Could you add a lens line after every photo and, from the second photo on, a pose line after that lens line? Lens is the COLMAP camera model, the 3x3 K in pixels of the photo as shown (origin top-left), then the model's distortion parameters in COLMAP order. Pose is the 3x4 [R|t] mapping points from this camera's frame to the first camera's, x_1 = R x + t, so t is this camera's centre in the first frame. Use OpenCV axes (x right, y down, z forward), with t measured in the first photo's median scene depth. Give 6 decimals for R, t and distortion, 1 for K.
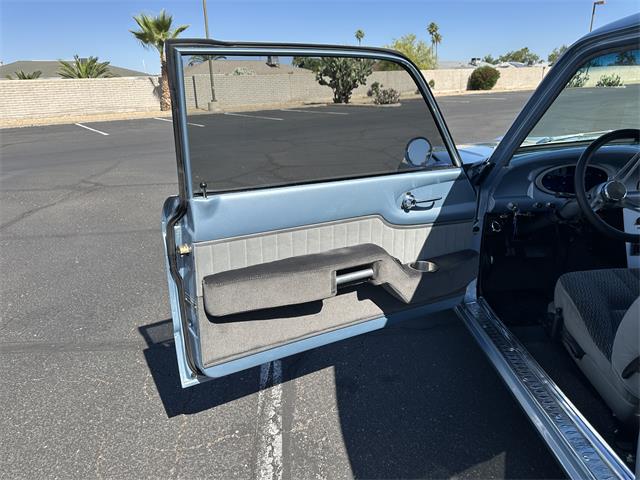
lens RADIAL K [[447.4, 0, 316.0], [0, 447.4, 244.8], [0, 0, 1]] dist [0.002272, -0.018448]
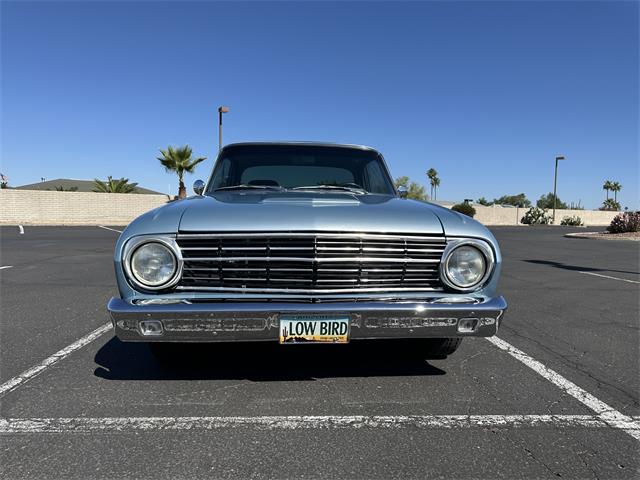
lens RADIAL K [[447.4, 0, 321.1], [0, 447.4, 235.9], [0, 0, 1]] dist [0.002272, -0.018448]
pose [[0.998337, 0.055217, -0.016584, 0.052758], [-0.057652, 0.953699, -0.295185, 0.049887], [-0.000483, 0.295650, 0.955296, -0.092546]]
